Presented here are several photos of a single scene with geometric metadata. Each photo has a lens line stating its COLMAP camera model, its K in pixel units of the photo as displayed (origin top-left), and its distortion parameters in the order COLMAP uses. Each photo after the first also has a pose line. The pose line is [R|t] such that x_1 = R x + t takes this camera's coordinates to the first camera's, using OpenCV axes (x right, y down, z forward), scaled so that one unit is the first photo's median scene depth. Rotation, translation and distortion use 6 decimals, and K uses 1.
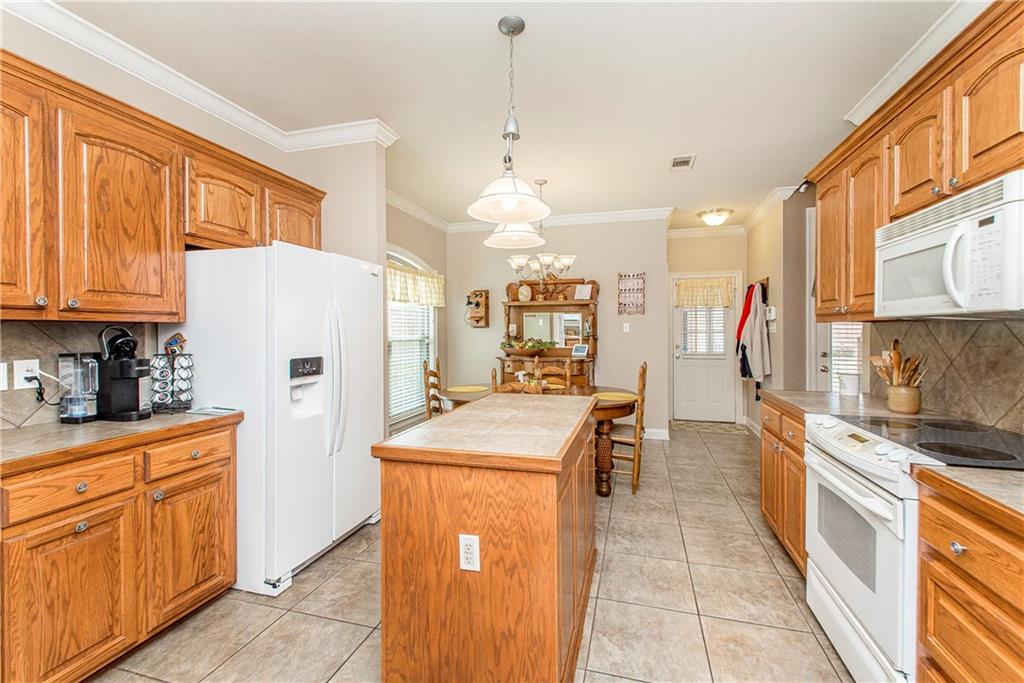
lens RADIAL K [[427.1, 0, 527.3], [0, 427.1, 331.9], [0, 0, 1]] dist [0.009799, -0.004256]
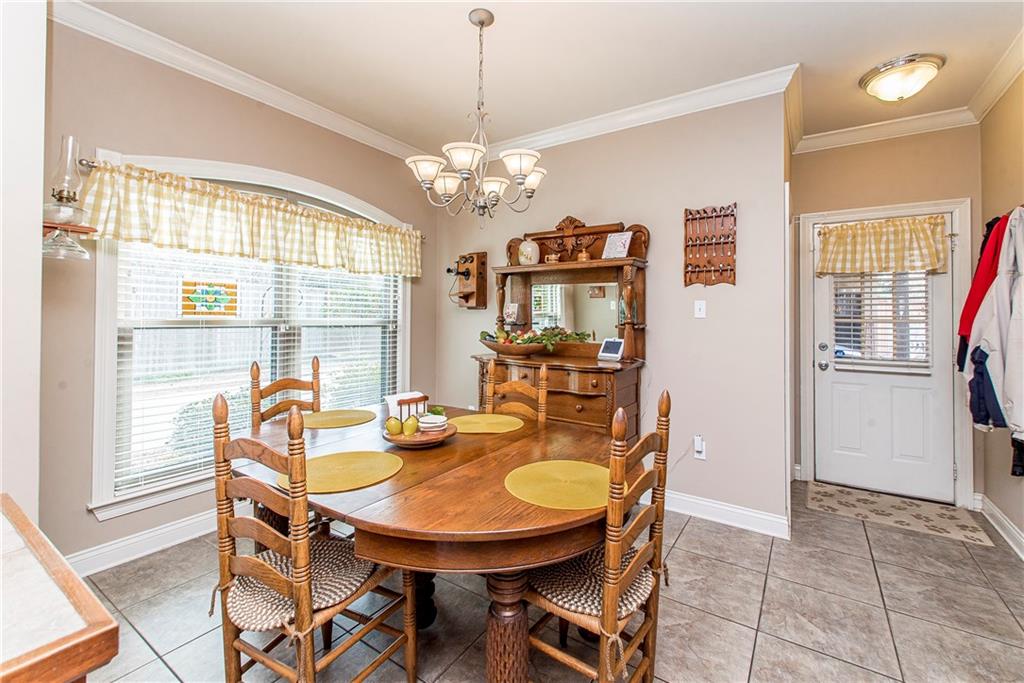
lens RADIAL K [[427.1, 0, 545.3], [0, 427.1, 312.0], [0, 0, 1]] dist [0.009799, -0.004256]
pose [[0.954307, 0.007008, -0.298745, 0.201077], [-0.013371, 0.999725, -0.019262, 0.006057], [0.298528, 0.022376, 0.954138, 0.422147]]
